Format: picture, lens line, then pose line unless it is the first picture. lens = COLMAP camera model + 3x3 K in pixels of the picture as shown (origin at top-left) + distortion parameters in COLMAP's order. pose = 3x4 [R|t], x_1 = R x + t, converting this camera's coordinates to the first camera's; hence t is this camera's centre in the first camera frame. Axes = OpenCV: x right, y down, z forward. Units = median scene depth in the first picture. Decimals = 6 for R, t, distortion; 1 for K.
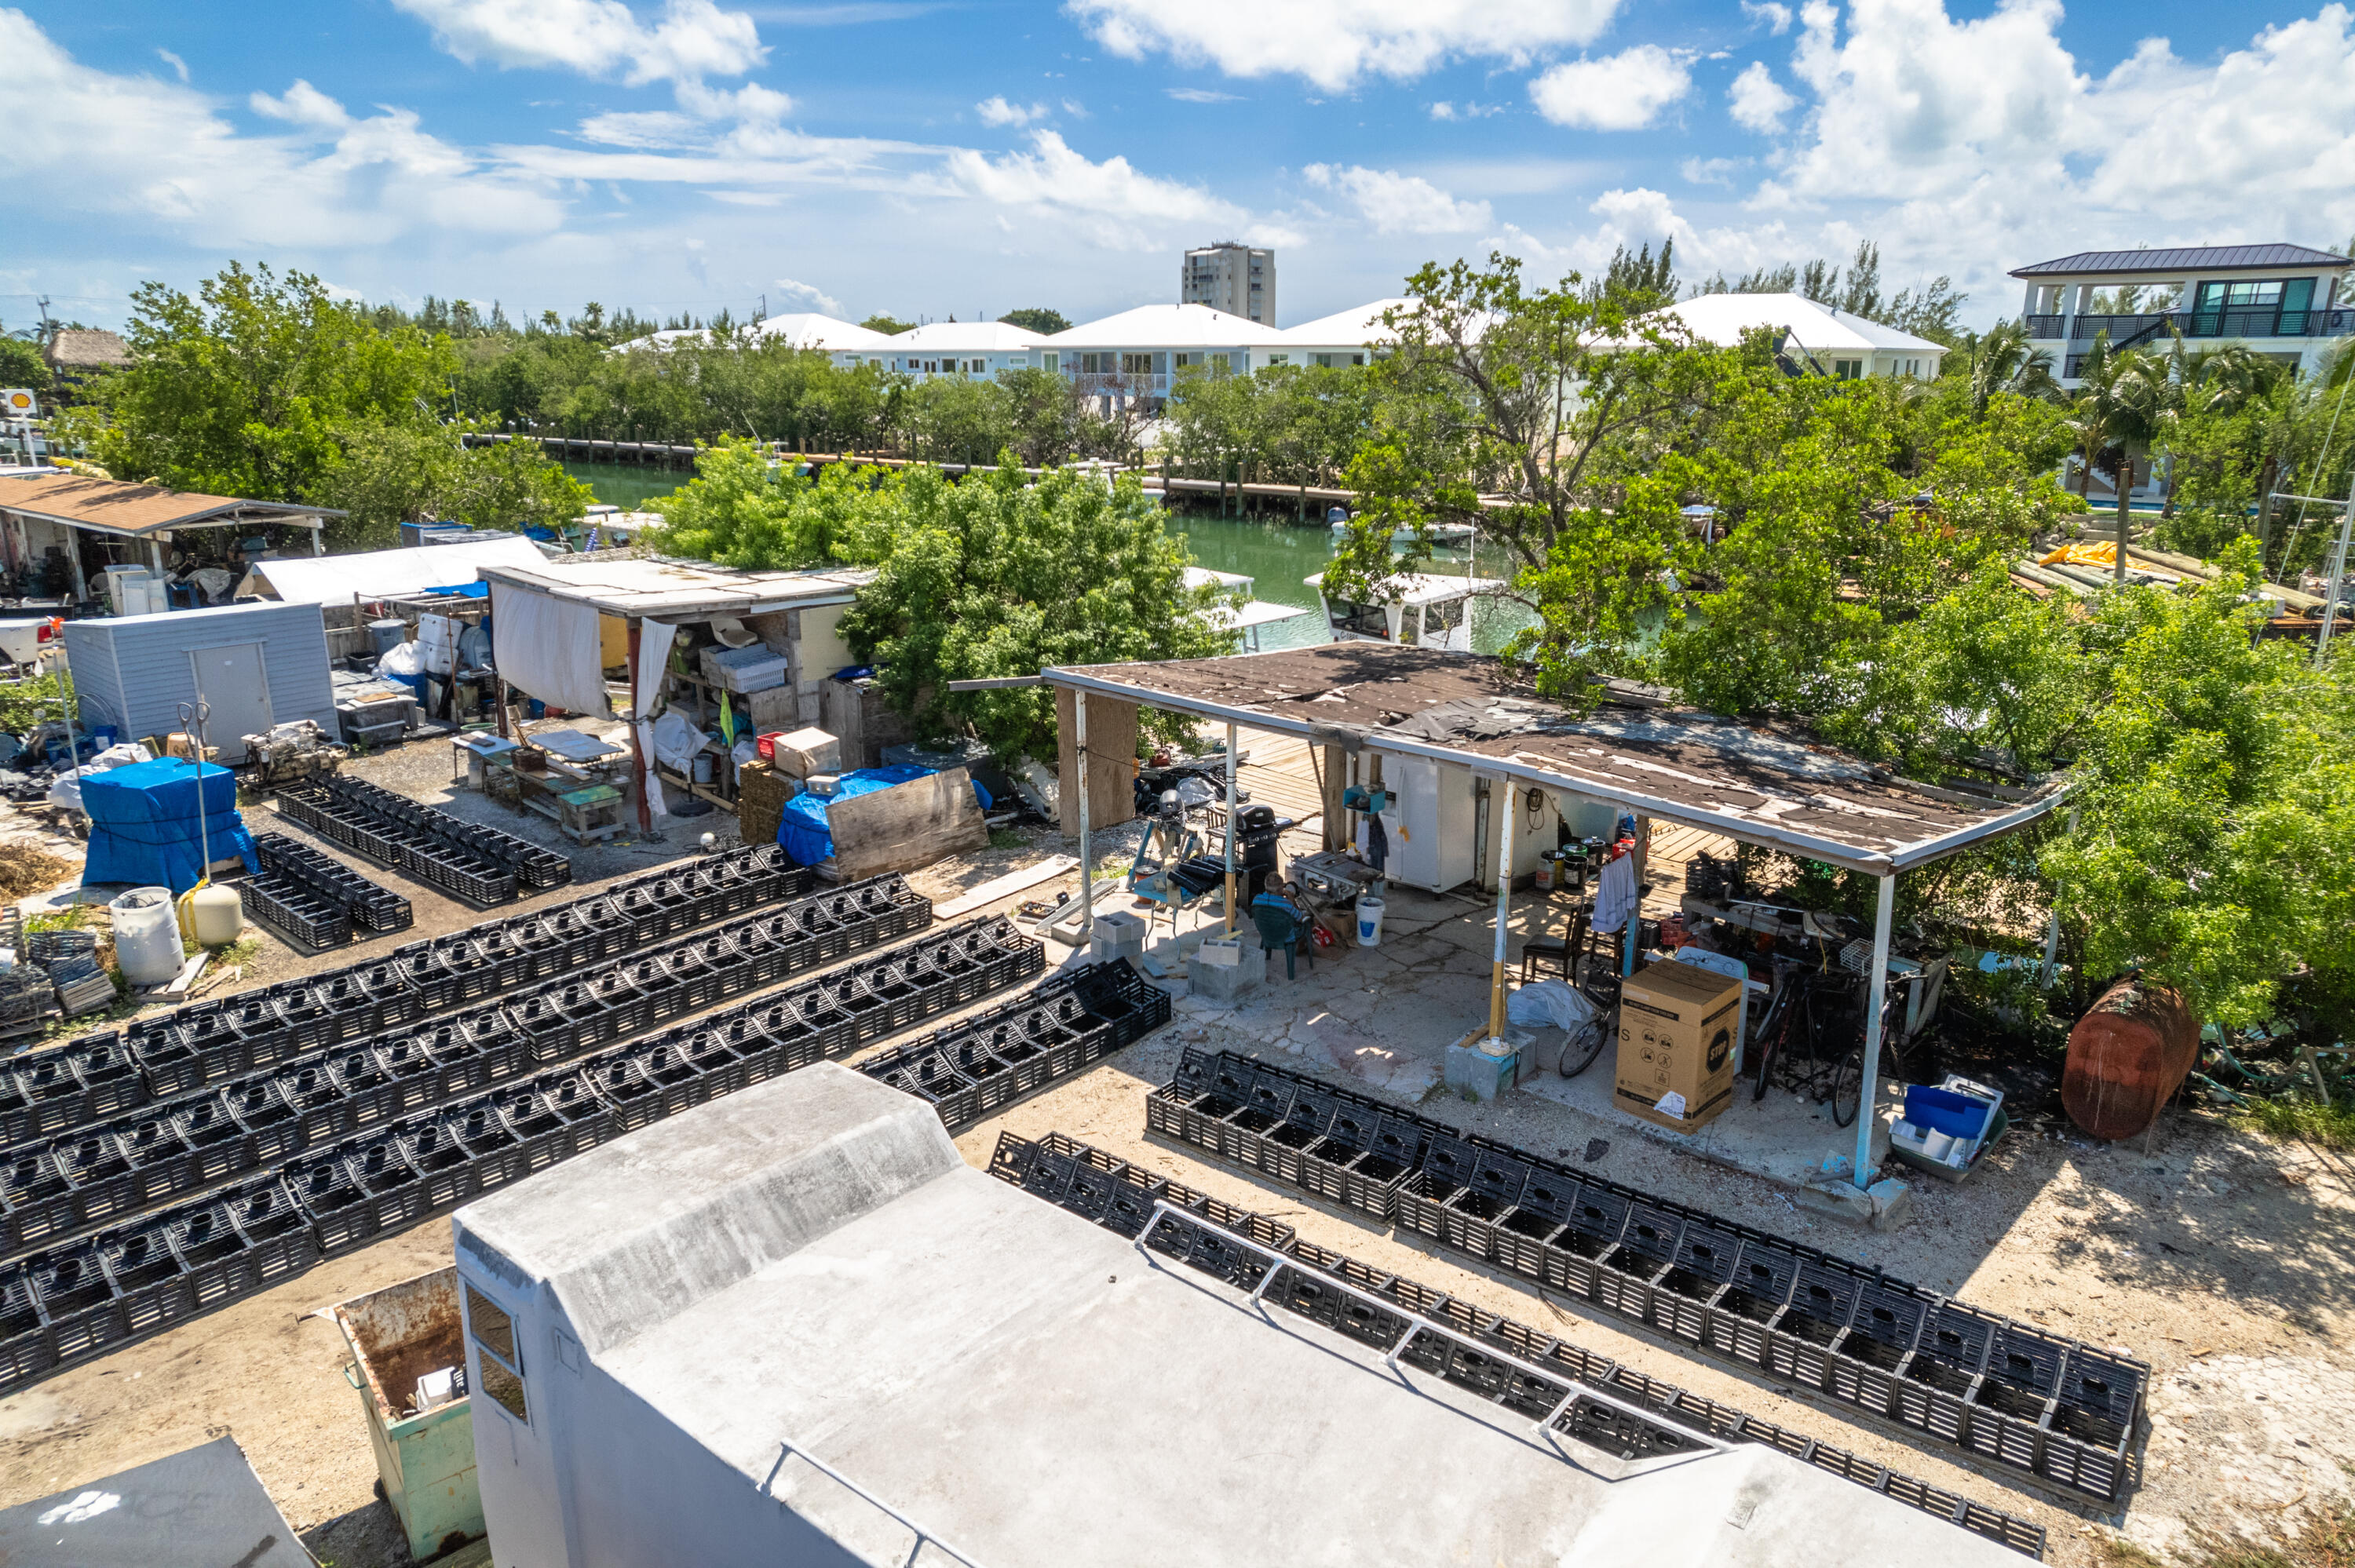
lens RADIAL K [[1508.8, 0, 1179.3], [0, 1508.8, 791.6], [0, 0, 1]] dist [-0.082702, 0.076579]
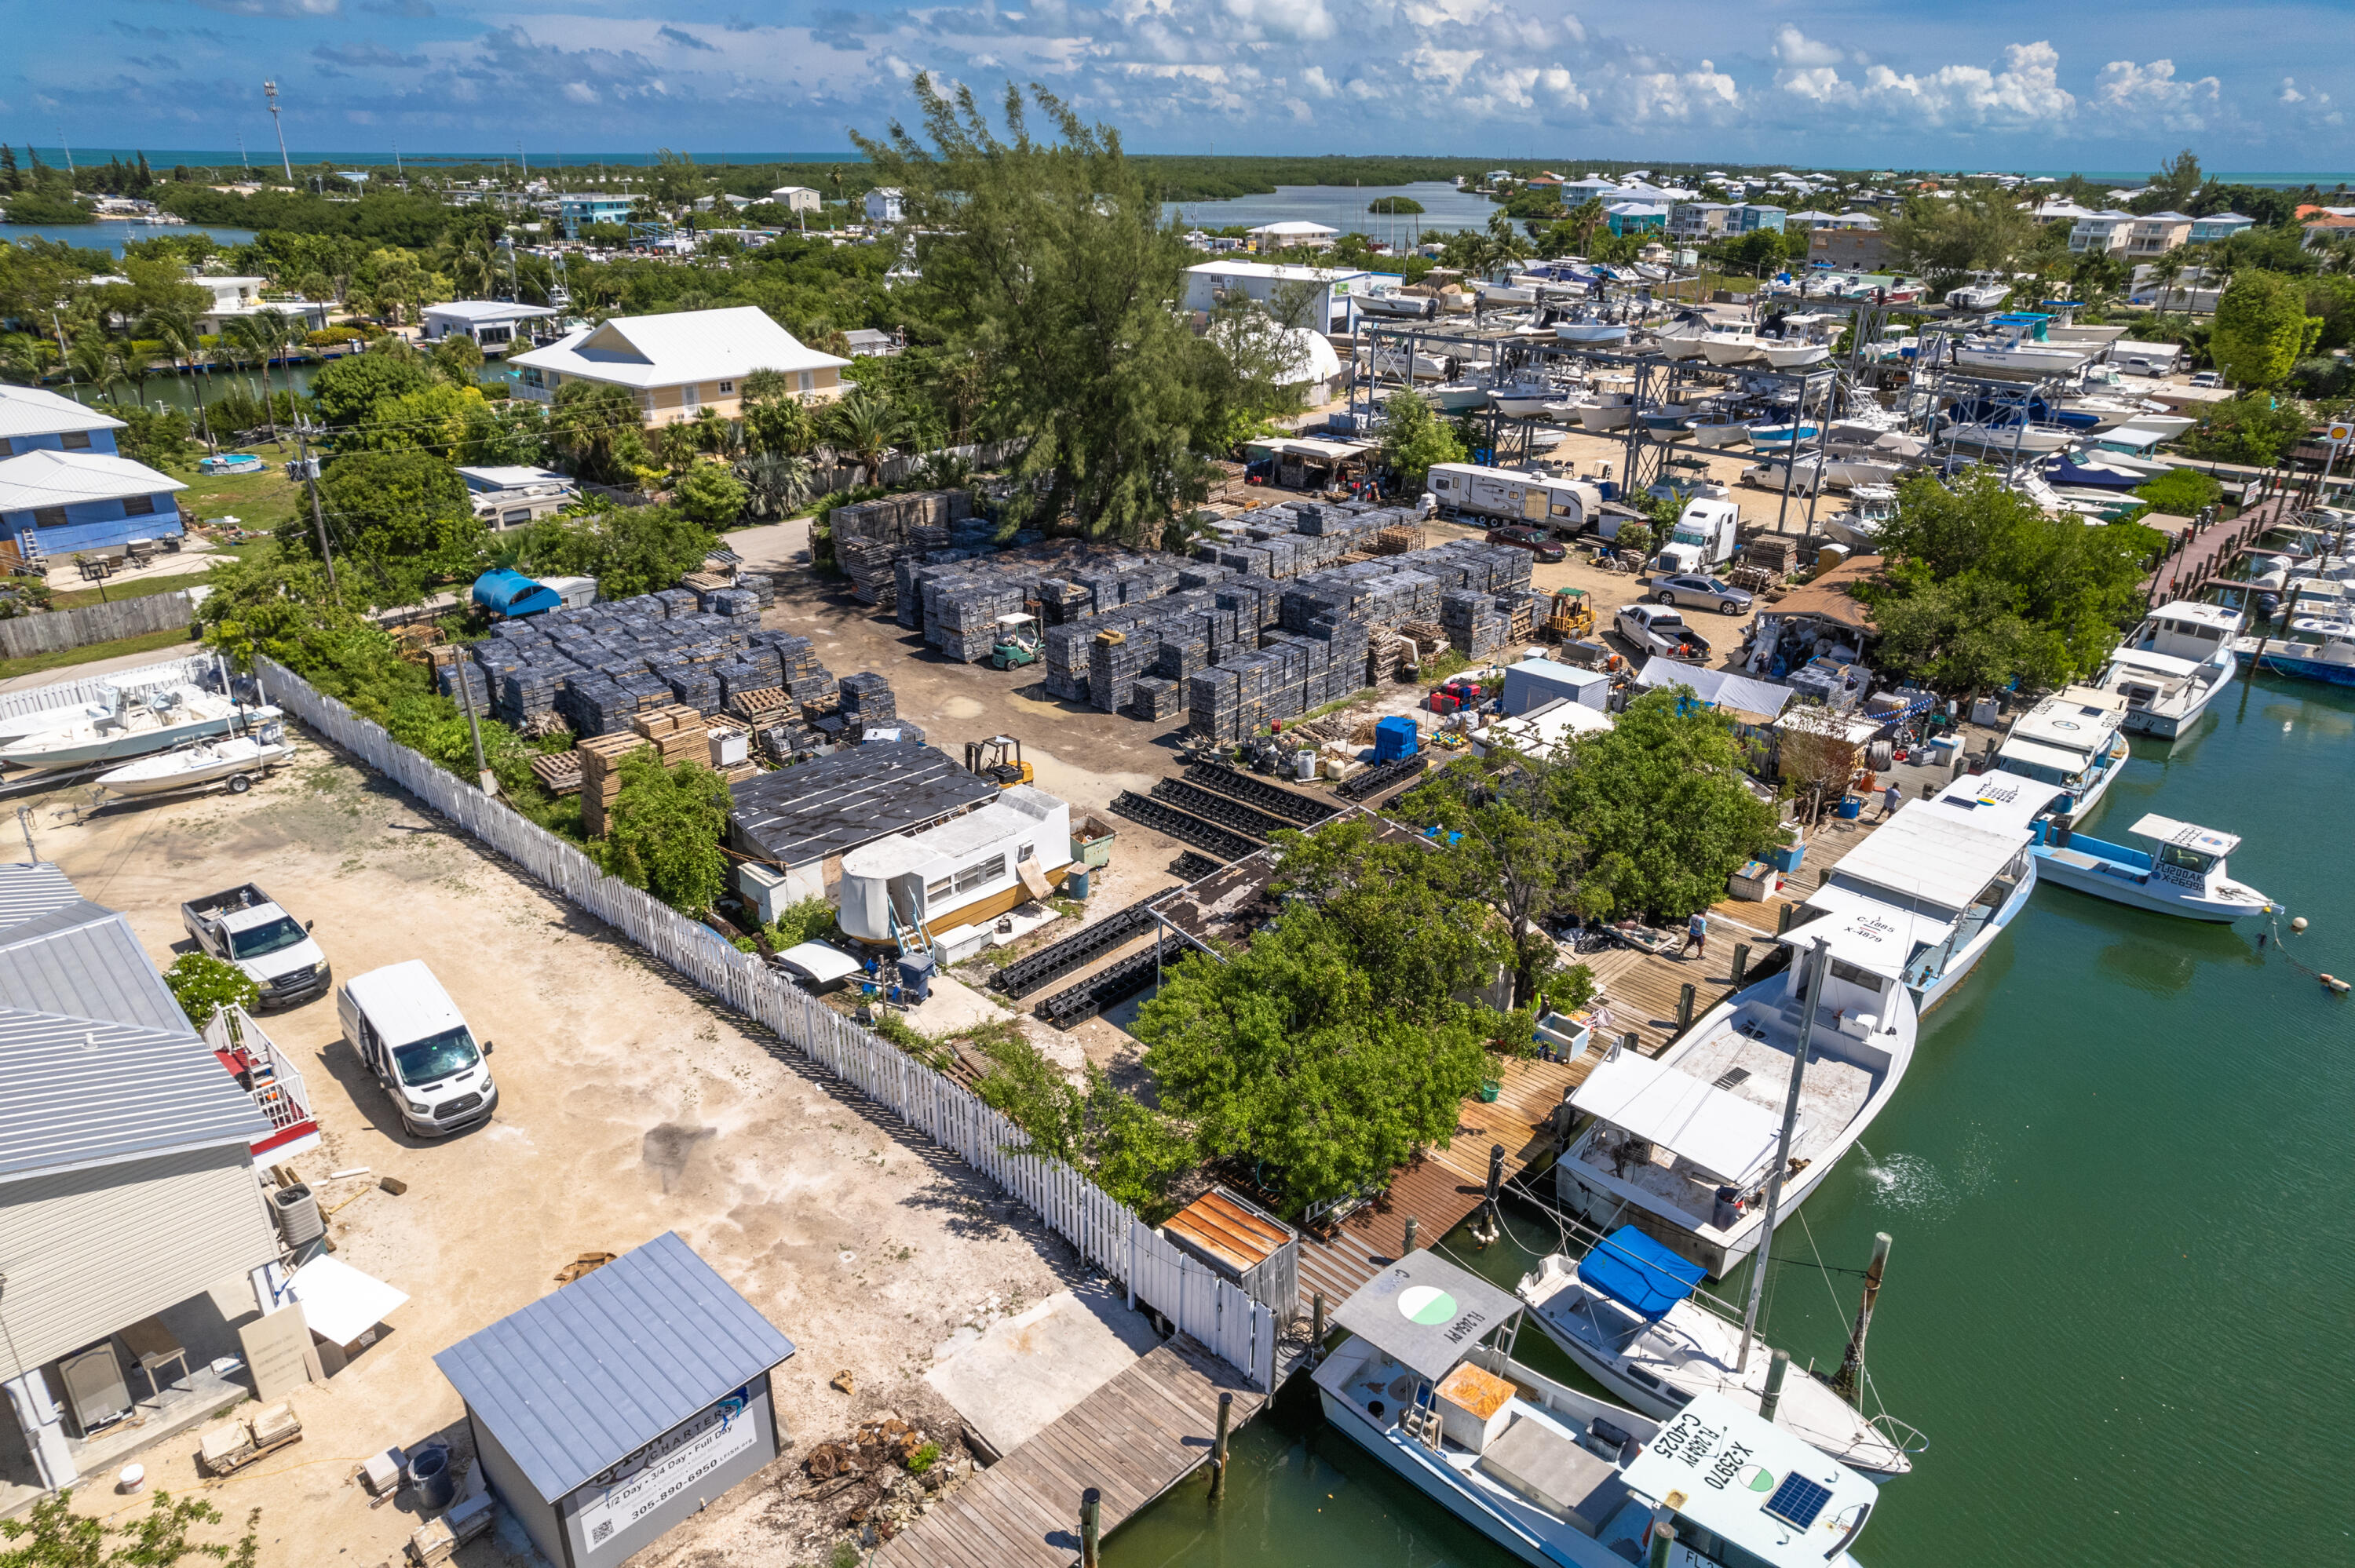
lens RADIAL K [[1504.0, 0, 1180.9], [0, 1504.0, 789.4], [0, 0, 1]] dist [-0.068538, 0.057116]
pose [[-0.006012, 0.391826, -0.920020, 3.136568], [-0.305926, 0.875203, 0.374738, -1.341803], [0.952036, 0.283711, 0.114609, 0.501246]]
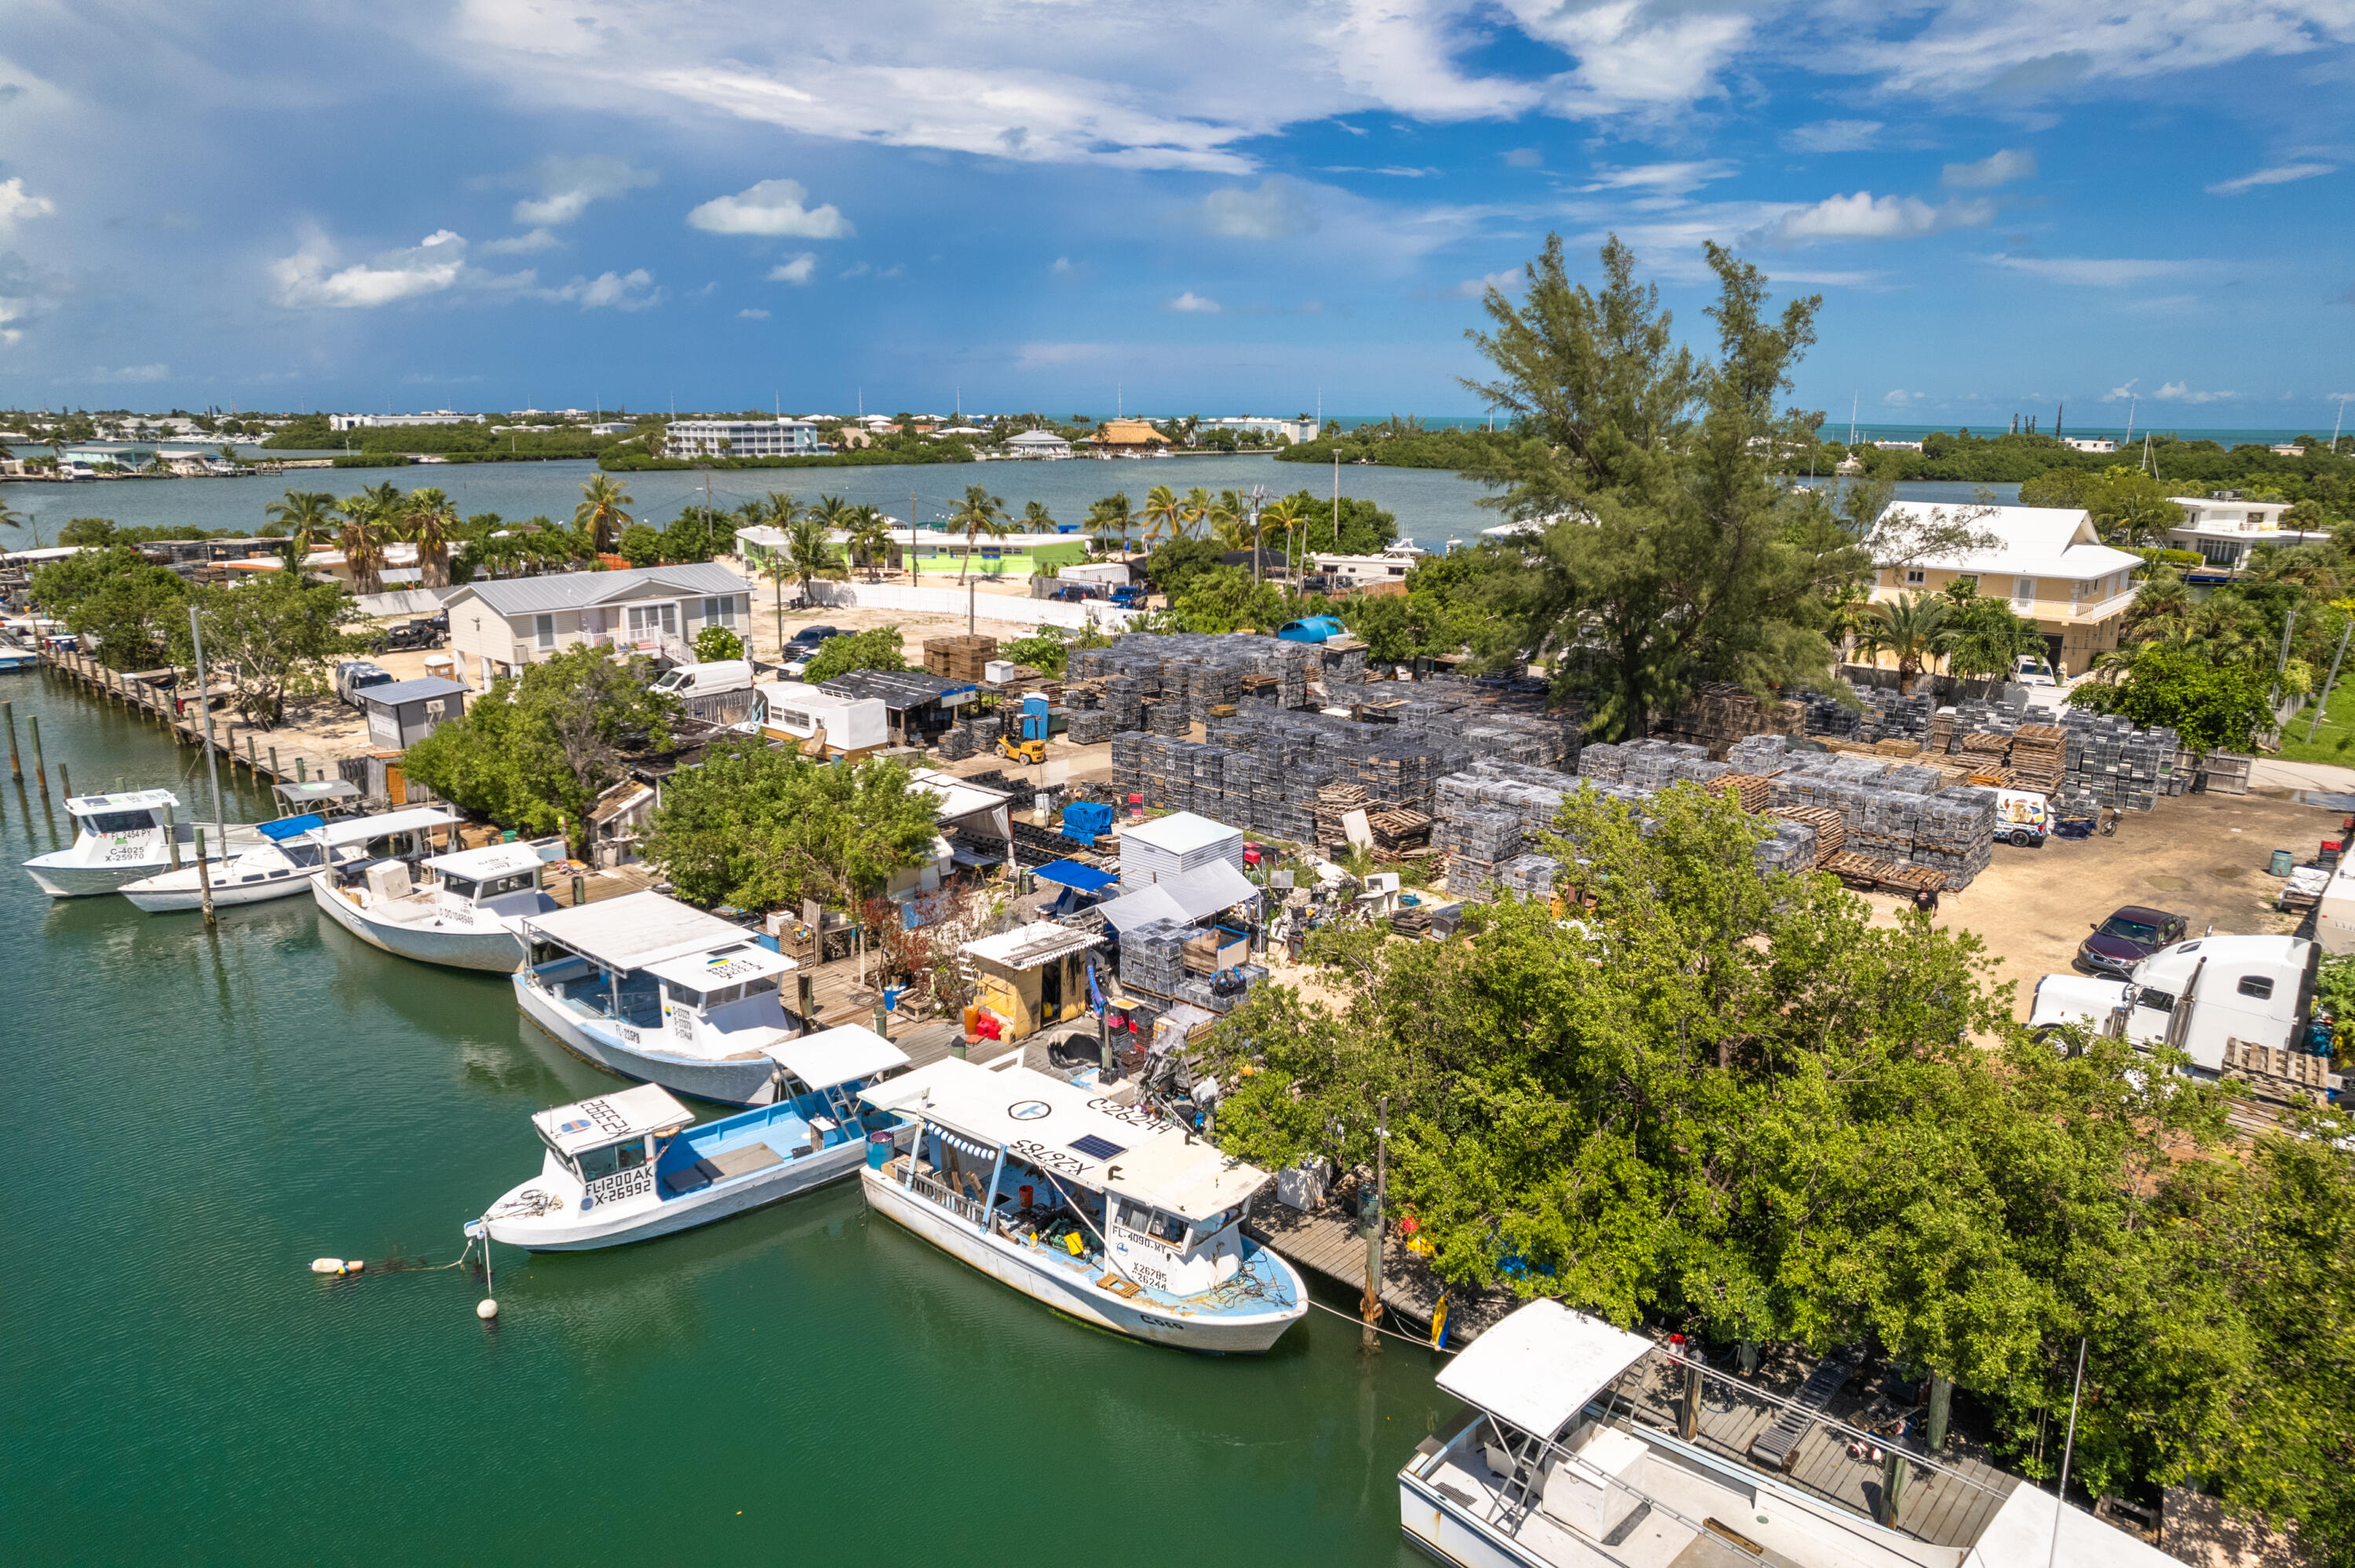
lens RADIAL K [[1504.0, 0, 1180.9], [0, 1504.0, 789.4], [0, 0, 1]] dist [-0.068538, 0.057116]
pose [[-0.999820, -0.006909, -0.017692, -1.355584], [-0.015120, 0.853256, 0.521273, -2.421159], [0.011494, 0.521447, -0.853206, 5.442806]]
